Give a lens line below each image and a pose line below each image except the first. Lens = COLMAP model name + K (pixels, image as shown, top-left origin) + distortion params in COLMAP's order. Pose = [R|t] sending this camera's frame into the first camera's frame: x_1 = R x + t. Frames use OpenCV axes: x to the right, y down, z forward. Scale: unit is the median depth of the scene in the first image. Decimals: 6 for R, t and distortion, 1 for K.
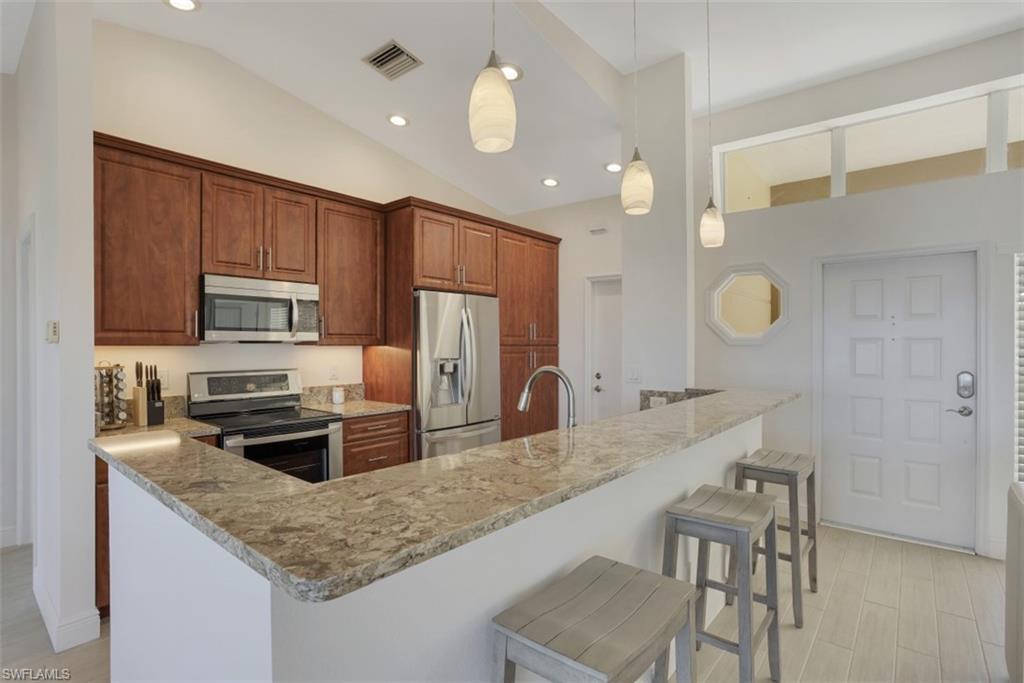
lens RADIAL K [[503.1, 0, 512.1], [0, 503.1, 344.7], [0, 0, 1]] dist [-0.055734, 0.022994]
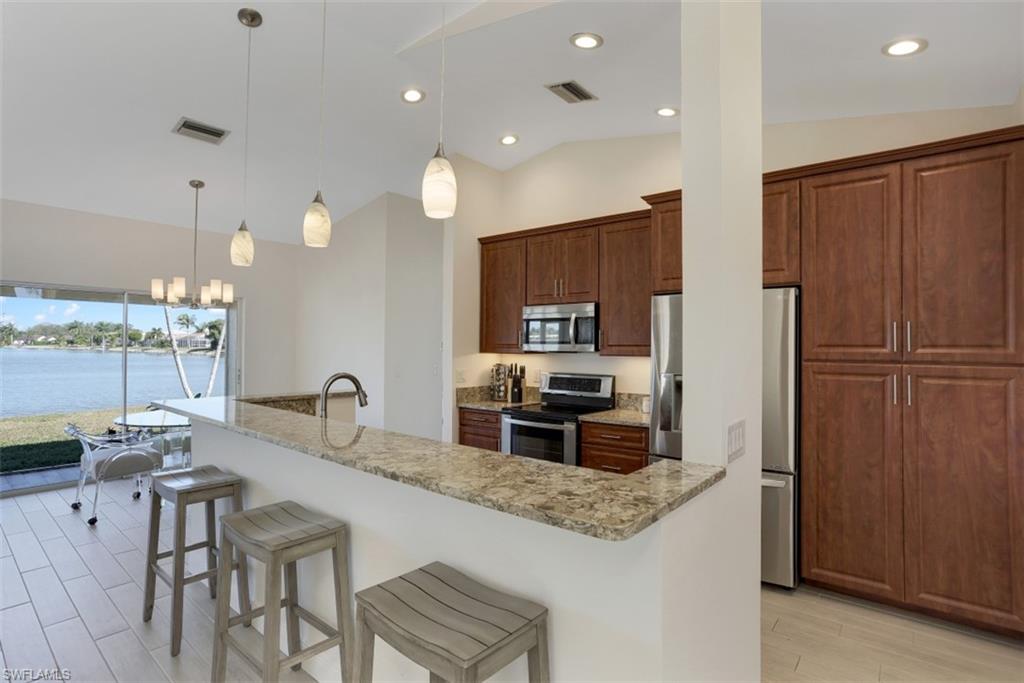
lens RADIAL K [[511.4, 0, 507.3], [0, 511.4, 343.2], [0, 0, 1]] dist [-0.072366, 0.033990]
pose [[-0.006289, -0.006510, -0.999959, 0.738632], [-0.009005, 0.999939, -0.006453, -0.016466], [0.999940, 0.008964, -0.006347, 0.761522]]
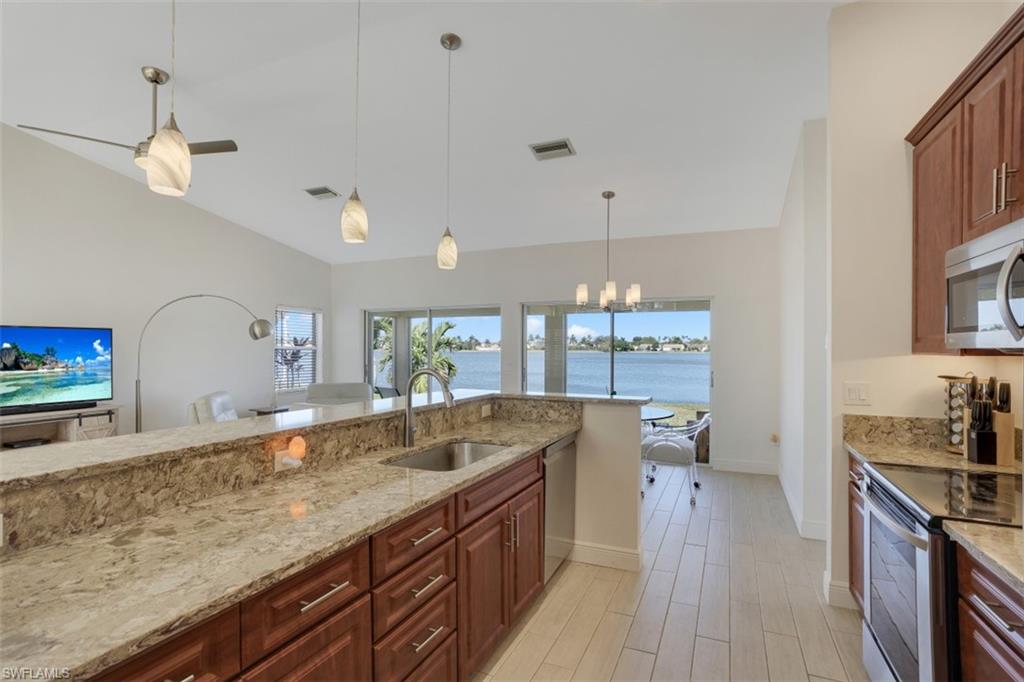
lens RADIAL K [[503.1, 0, 512.1], [0, 503.1, 344.2], [0, 0, 1]] dist [-0.055734, 0.022994]
pose [[-0.960331, -0.005722, -0.278803, 0.103945], [-0.003496, 0.999958, -0.008483, -0.003904], [0.278839, -0.007172, -0.960311, 1.185642]]
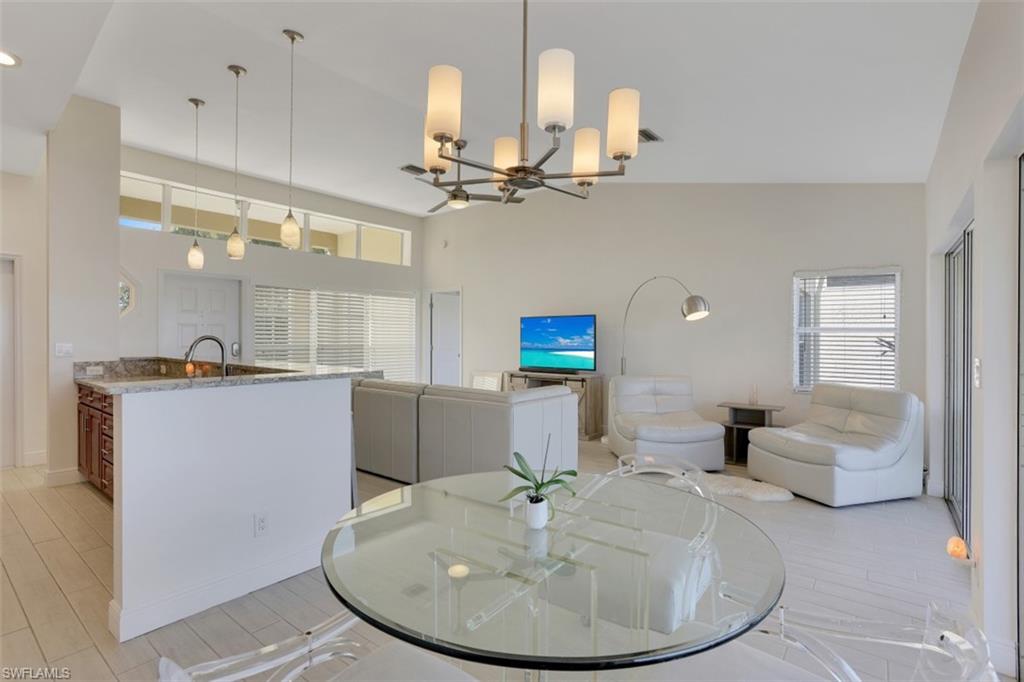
lens RADIAL K [[496.8, 0, 488.7], [0, 496.8, 338.8], [0, 0, 1]] dist [0.002841, 0.001088]
pose [[0.005567, -0.006003, 0.999966, -0.920109], [-0.006535, 0.999960, 0.006040, 0.019274], [-0.999963, -0.006569, 0.005528, -0.008902]]
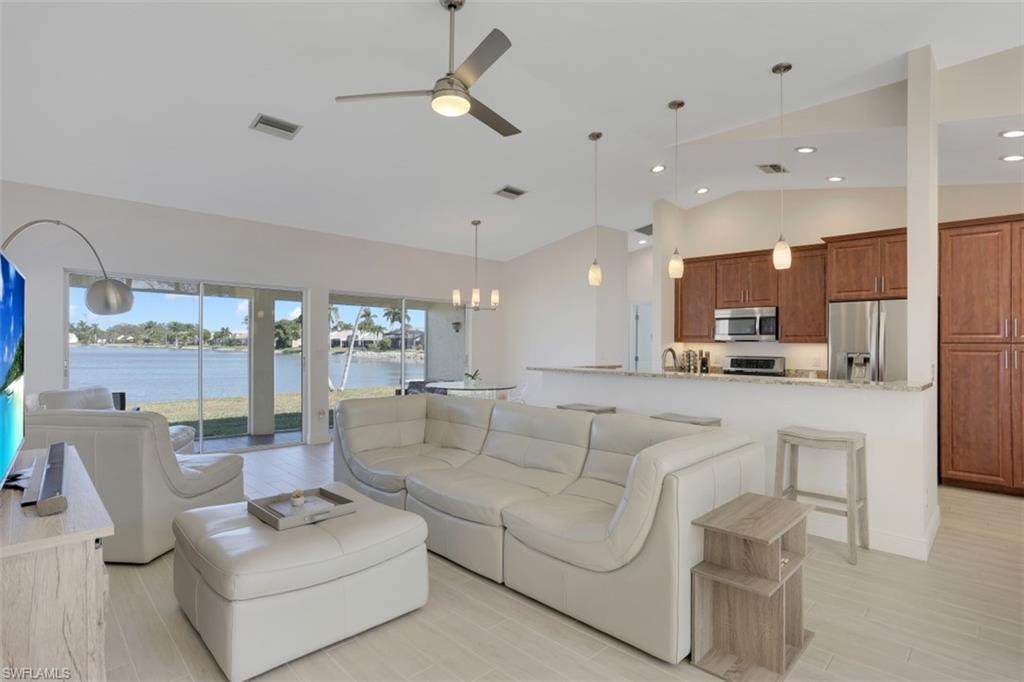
lens RADIAL K [[503.1, 0, 512.1], [0, 503.1, 344.2], [0, 0, 1]] dist [-0.055734, 0.022994]
pose [[-0.084865, -0.003369, -0.996387, 1.274197], [-0.011342, 0.999933, -0.002415, 0.019178], [0.996328, 0.011096, -0.084897, 0.244740]]
